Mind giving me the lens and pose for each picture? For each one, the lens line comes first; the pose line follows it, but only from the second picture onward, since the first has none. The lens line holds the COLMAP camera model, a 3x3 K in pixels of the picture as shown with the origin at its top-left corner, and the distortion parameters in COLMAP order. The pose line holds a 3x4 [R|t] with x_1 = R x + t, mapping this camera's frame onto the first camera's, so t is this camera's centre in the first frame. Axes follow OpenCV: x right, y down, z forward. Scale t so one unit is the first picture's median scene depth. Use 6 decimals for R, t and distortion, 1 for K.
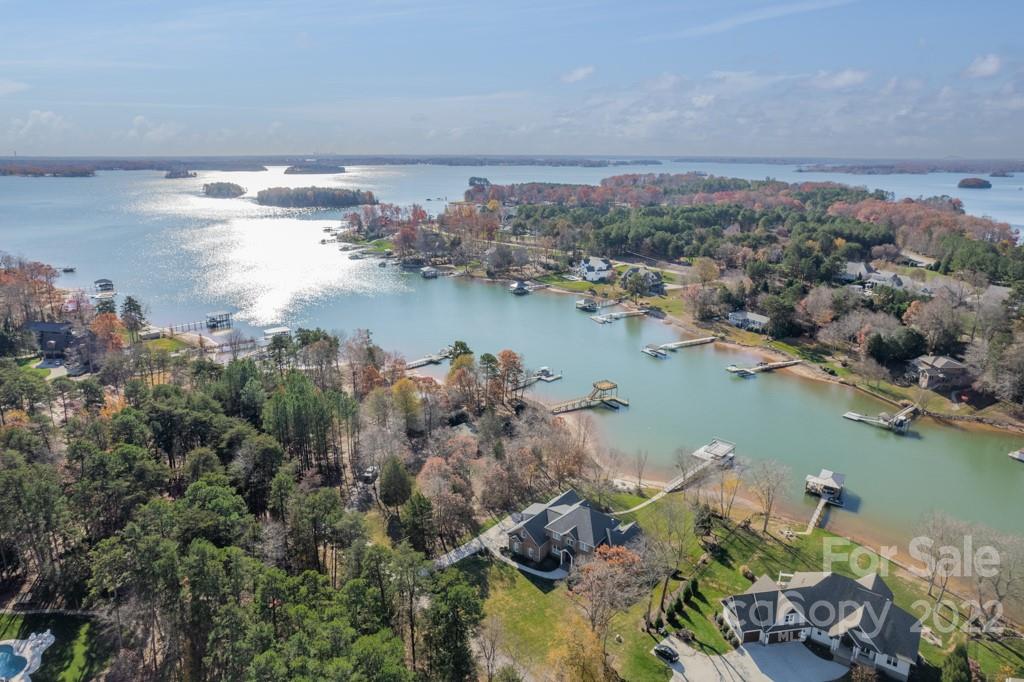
lens RADIAL K [[677.3, 0, 503.8], [0, 677.3, 318.7], [0, 0, 1]] dist [-0.052983, 0.029660]
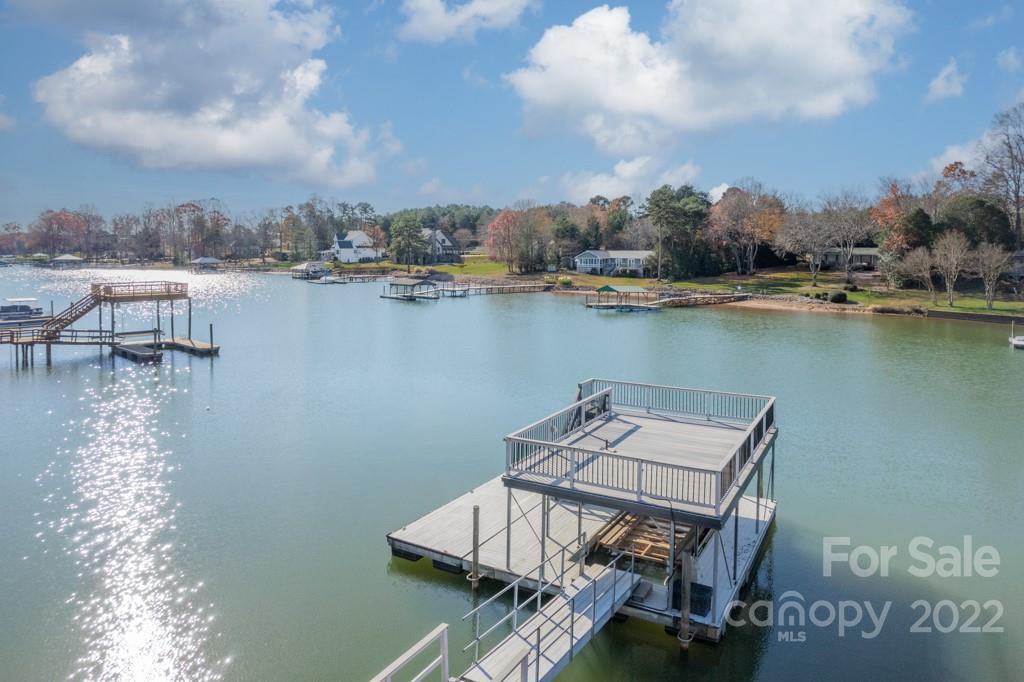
lens RADIAL K [[677.3, 0, 509.1], [0, 677.3, 340.4], [0, 0, 1]] dist [-0.052983, 0.029660]
pose [[0.969631, -0.025885, 0.243198, 0.229530], [0.053341, 0.992827, -0.106999, 0.155317], [-0.238684, 0.116722, 0.964057, 0.756787]]
